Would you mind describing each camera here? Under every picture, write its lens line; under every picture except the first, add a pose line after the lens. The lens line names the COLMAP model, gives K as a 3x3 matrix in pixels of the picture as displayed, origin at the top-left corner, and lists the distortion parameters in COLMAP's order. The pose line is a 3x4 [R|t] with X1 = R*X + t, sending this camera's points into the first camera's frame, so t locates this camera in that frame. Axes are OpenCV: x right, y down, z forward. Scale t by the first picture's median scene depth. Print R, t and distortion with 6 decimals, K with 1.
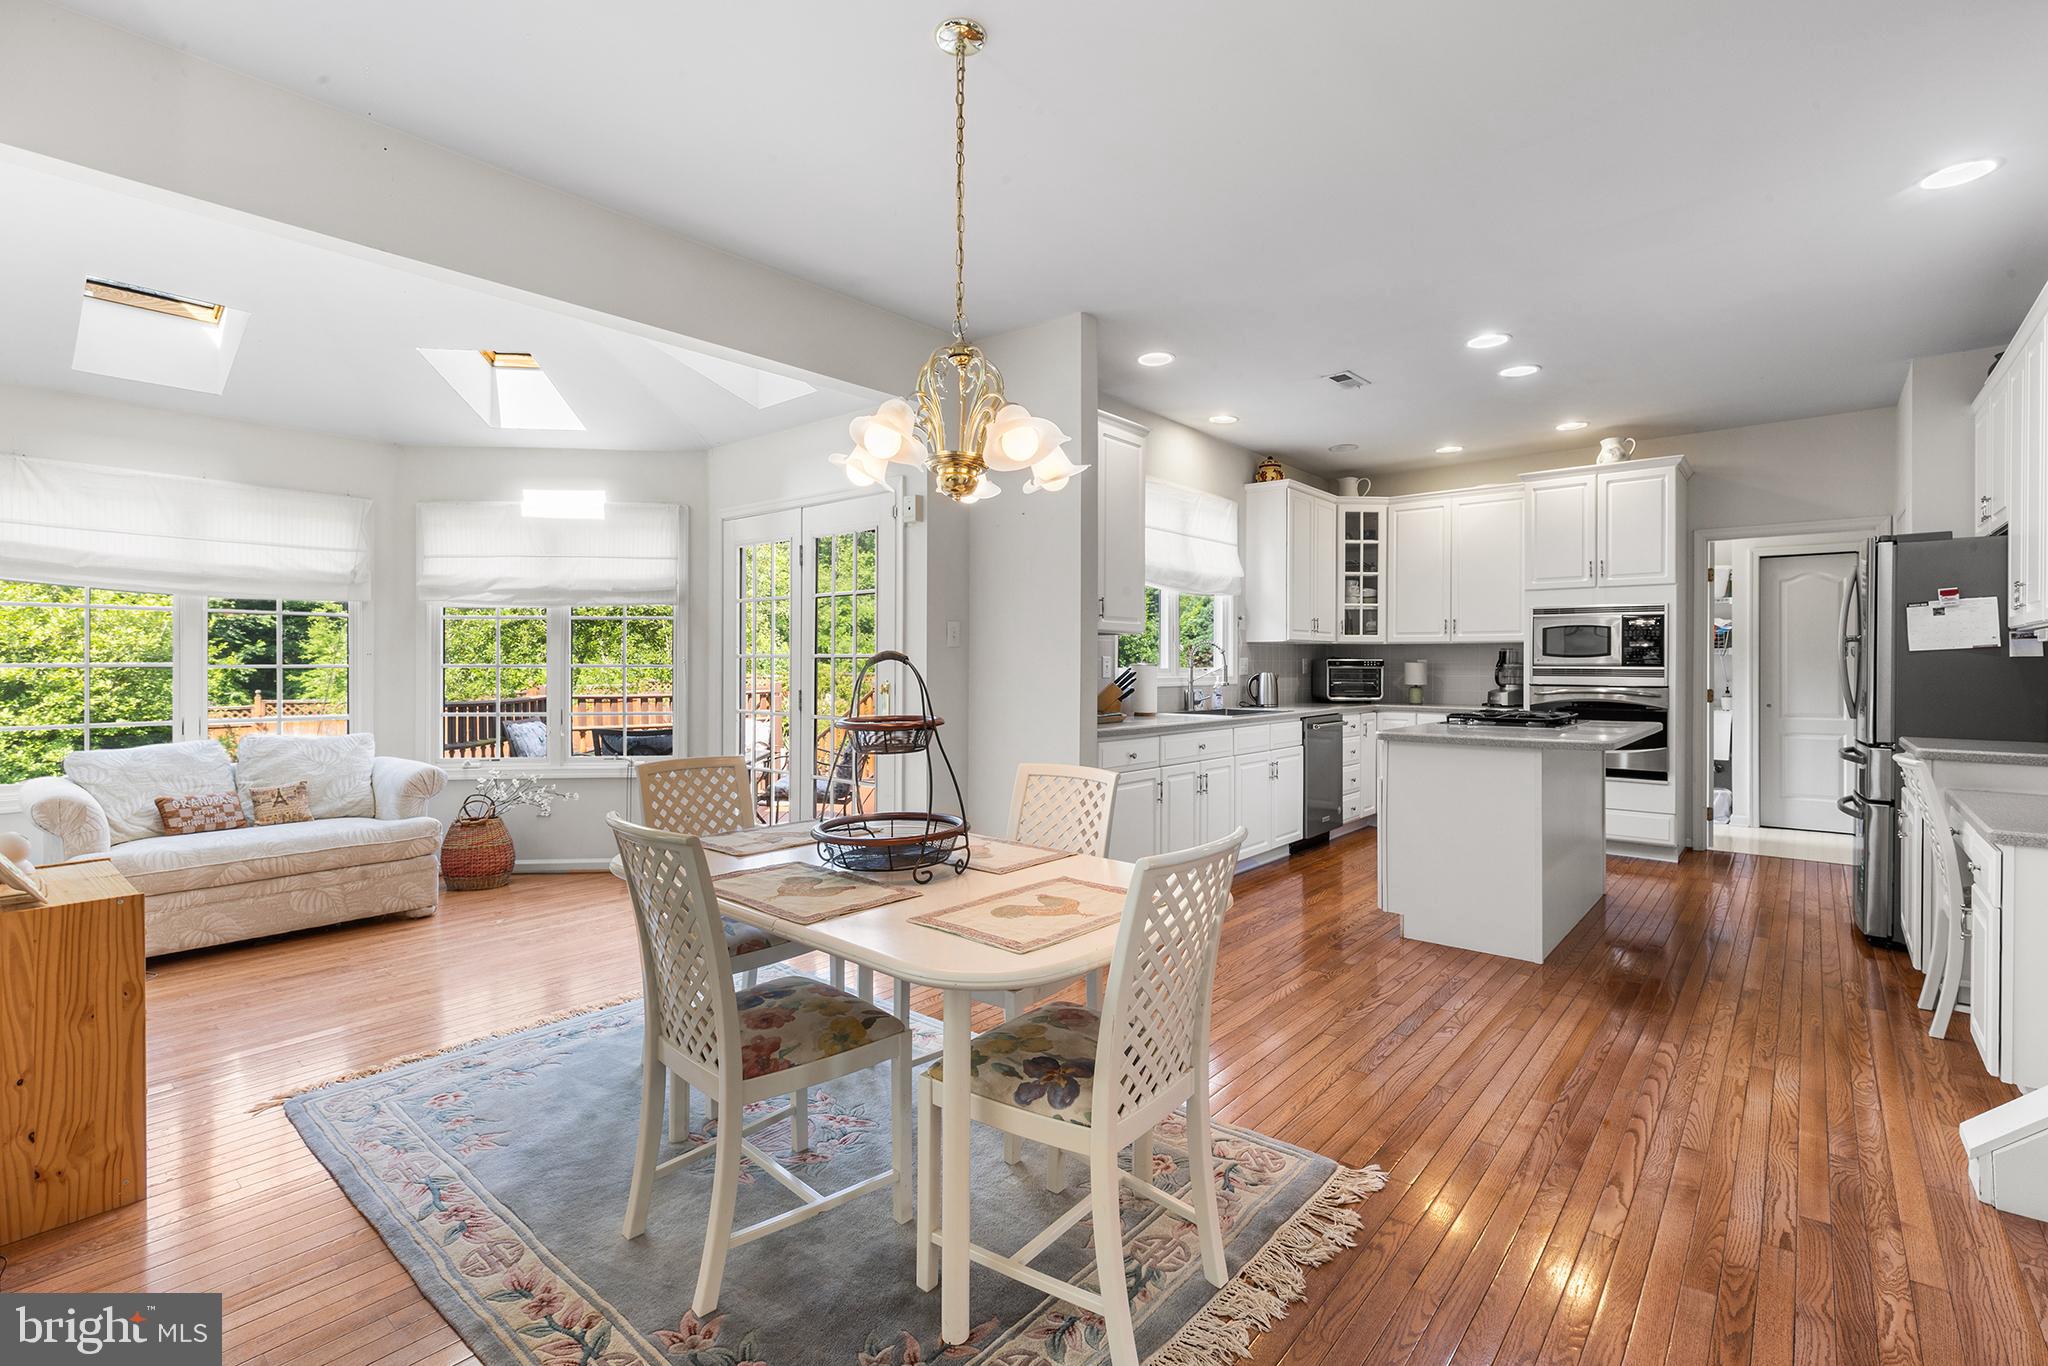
lens RADIAL K [[928.8, 0, 1014.5], [0, 928.8, 666.0], [0, 0, 1]] dist [0.004543, -0.000738]
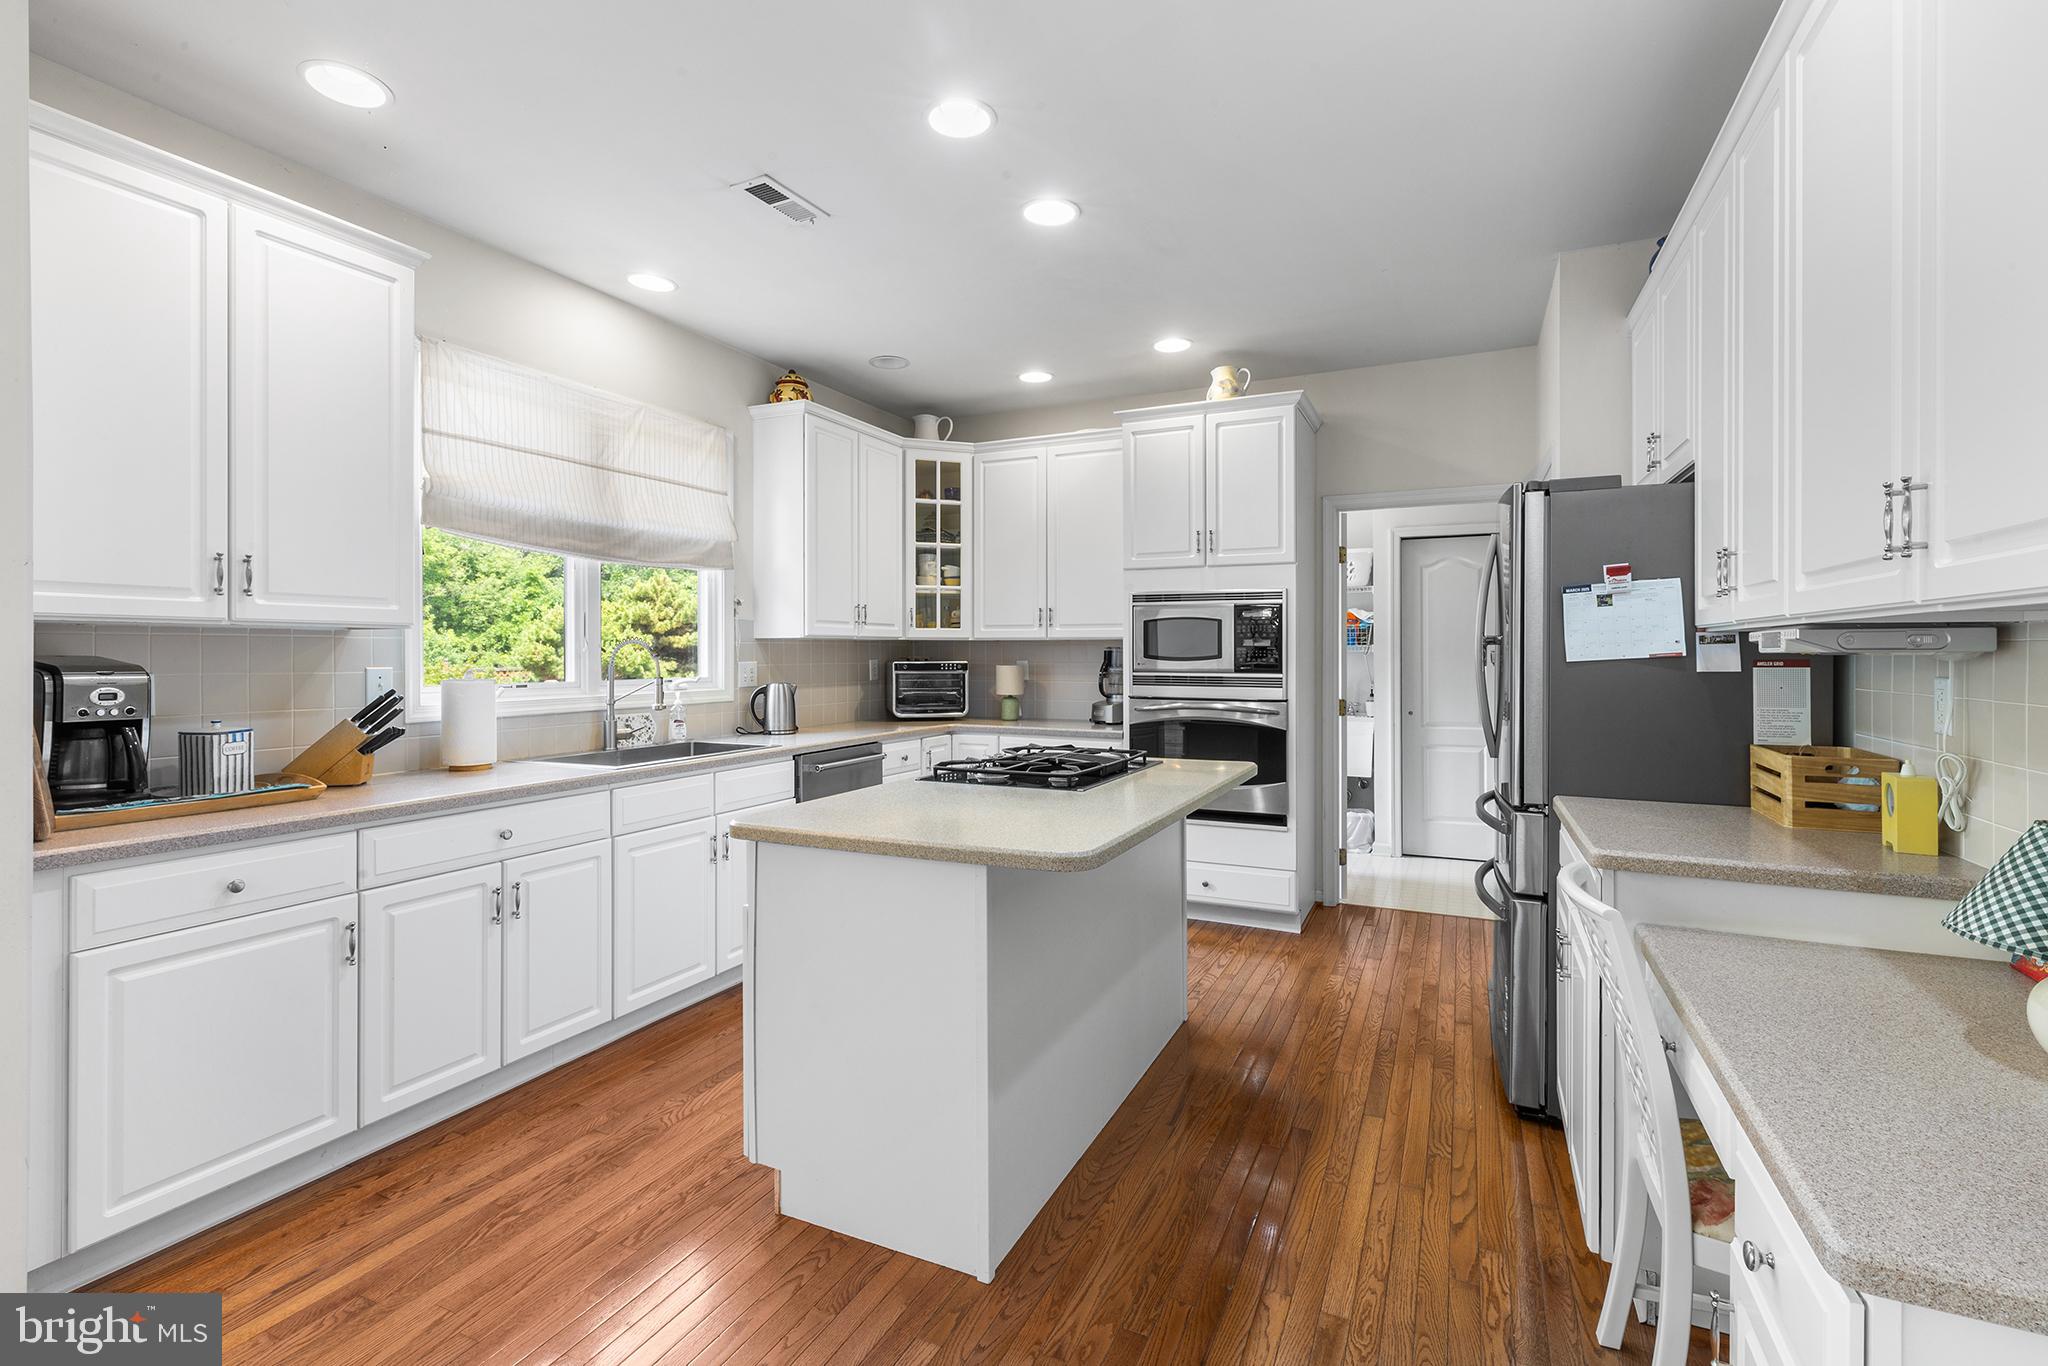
lens RADIAL K [[928.8, 0, 1021.9], [0, 928.8, 654.6], [0, 0, 1]] dist [0.004543, -0.000738]
pose [[0.965022, -0.003600, 0.262145, 0.294234], [0.003395, 0.999993, 0.001233, -0.015732], [-0.262148, -0.000300, 0.965028, 0.328050]]
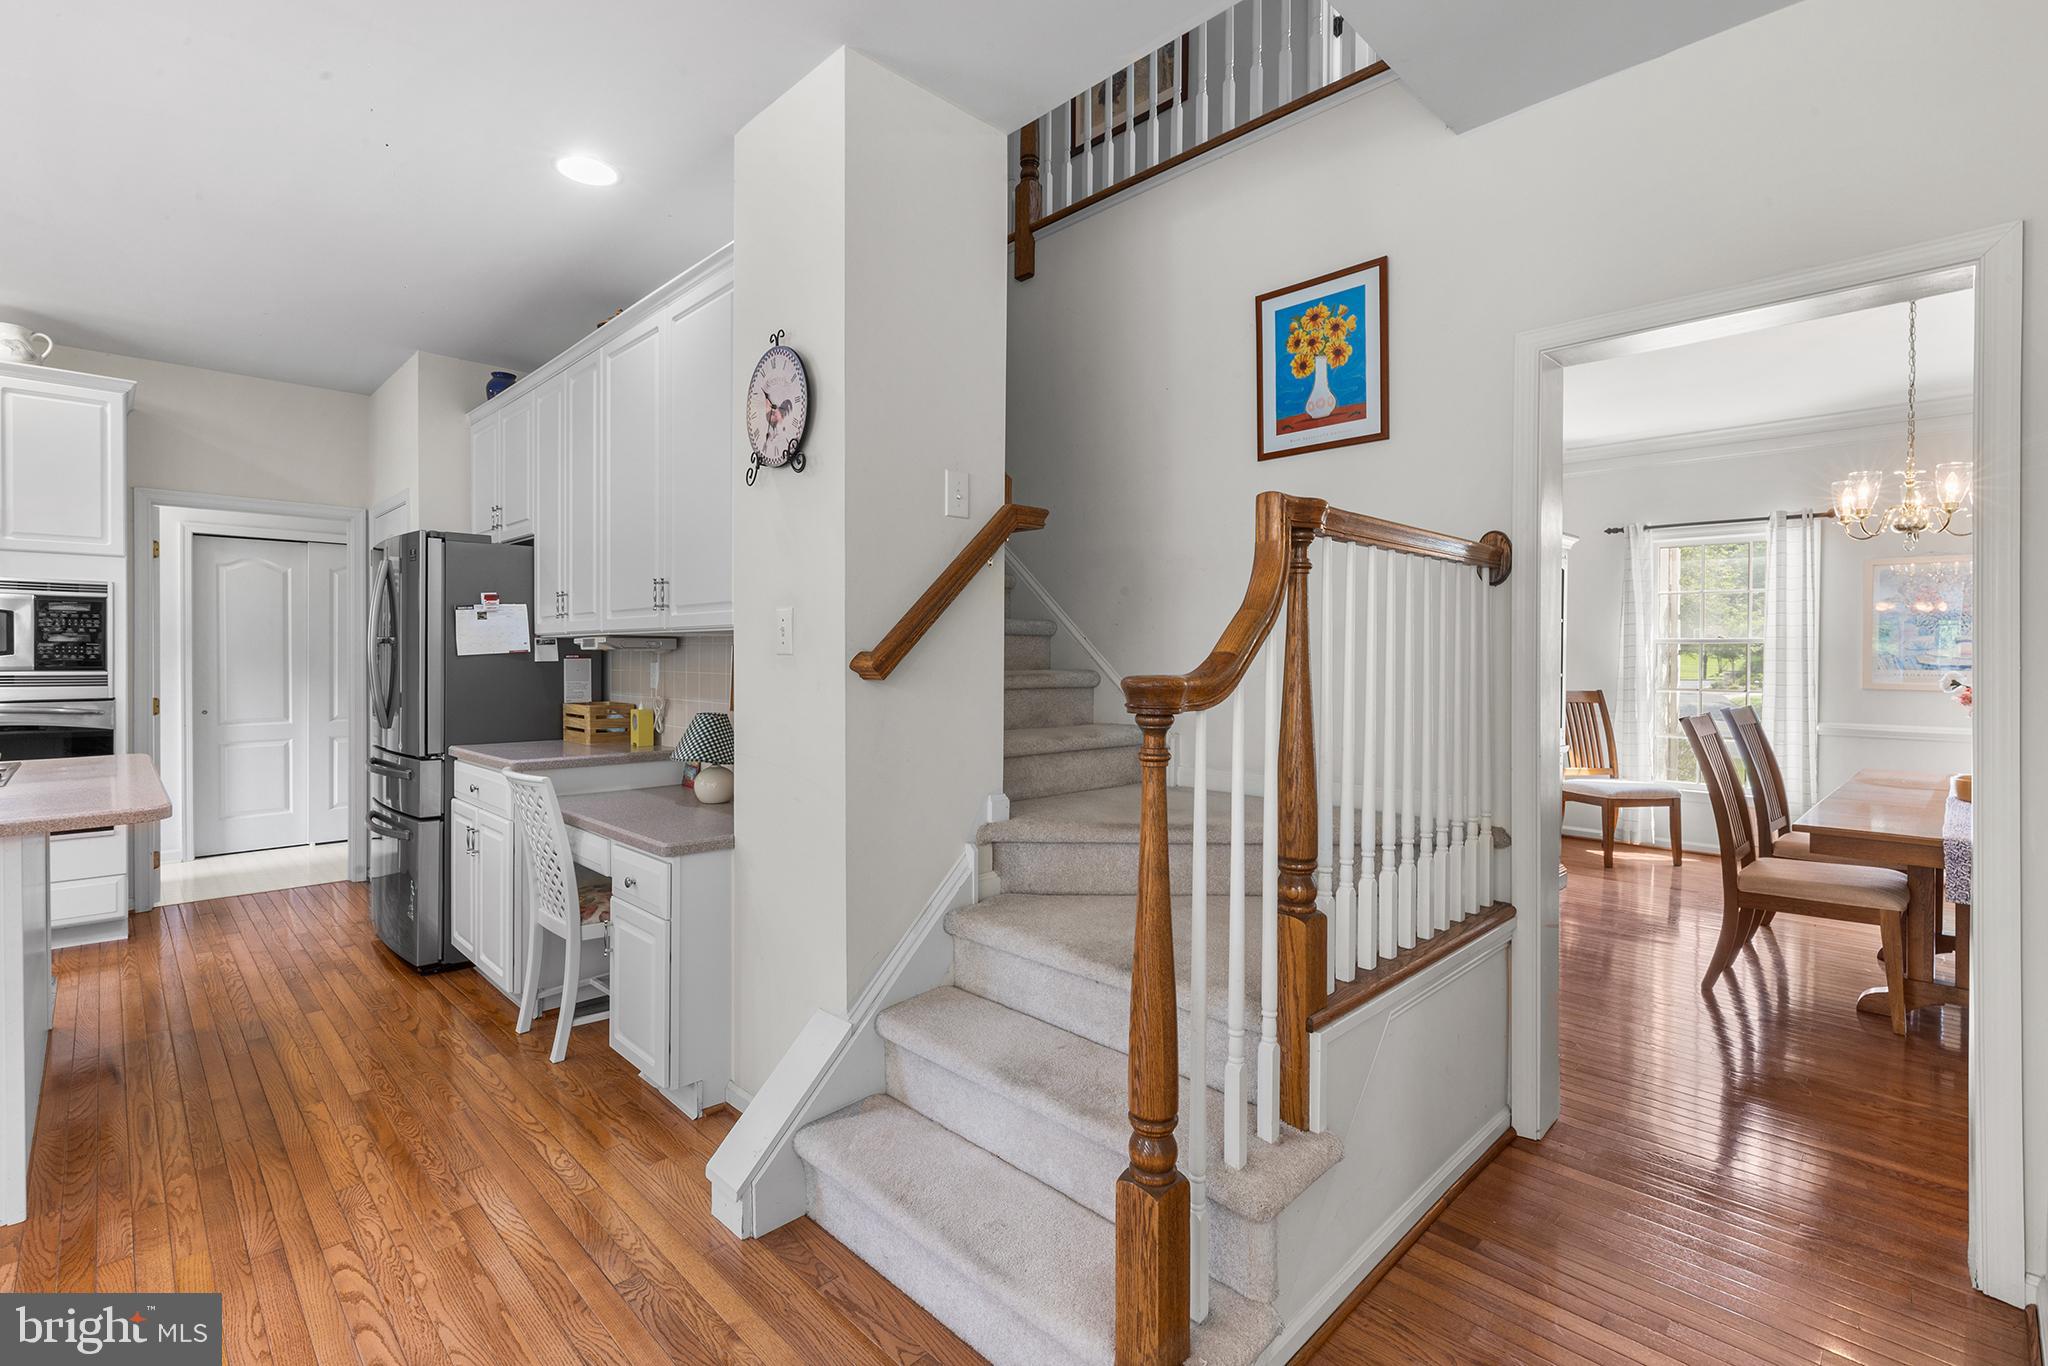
lens RADIAL K [[928.8, 0, 1026.1], [0, 928.8, 663.5], [0, 0, 1]] dist [0.004543, -0.000738]
pose [[0.080032, -0.009416, 0.996748, 0.039444], [-0.000722, 0.999955, 0.009504, -0.011819], [-0.996792, -0.001481, 0.080022, 0.233603]]
